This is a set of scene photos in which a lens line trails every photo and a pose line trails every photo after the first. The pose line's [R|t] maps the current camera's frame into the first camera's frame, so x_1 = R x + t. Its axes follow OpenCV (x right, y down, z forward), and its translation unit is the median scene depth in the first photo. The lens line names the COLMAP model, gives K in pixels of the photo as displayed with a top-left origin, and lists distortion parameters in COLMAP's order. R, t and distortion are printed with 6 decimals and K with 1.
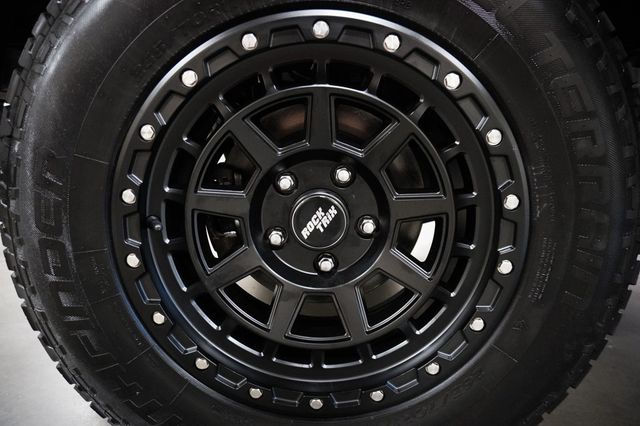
lens RADIAL K [[441.5, 0, 320.3], [0, 441.5, 214.0], [0, 0, 1]] dist [-0.042303, 0.020266]
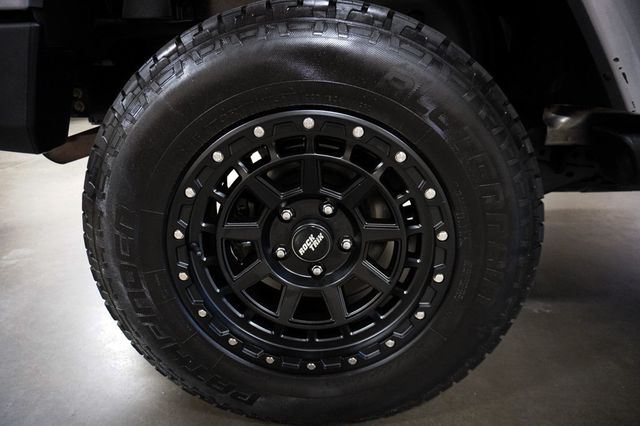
lens RADIAL K [[441.5, 0, 319.1], [0, 441.5, 213.2], [0, 0, 1]] dist [-0.042303, 0.020266]
pose [[0.999862, -0.015019, -0.007070, 0.035810], [0.015832, 0.990828, 0.134199, -0.281567], [0.004989, -0.134293, 0.990929, -0.404100]]
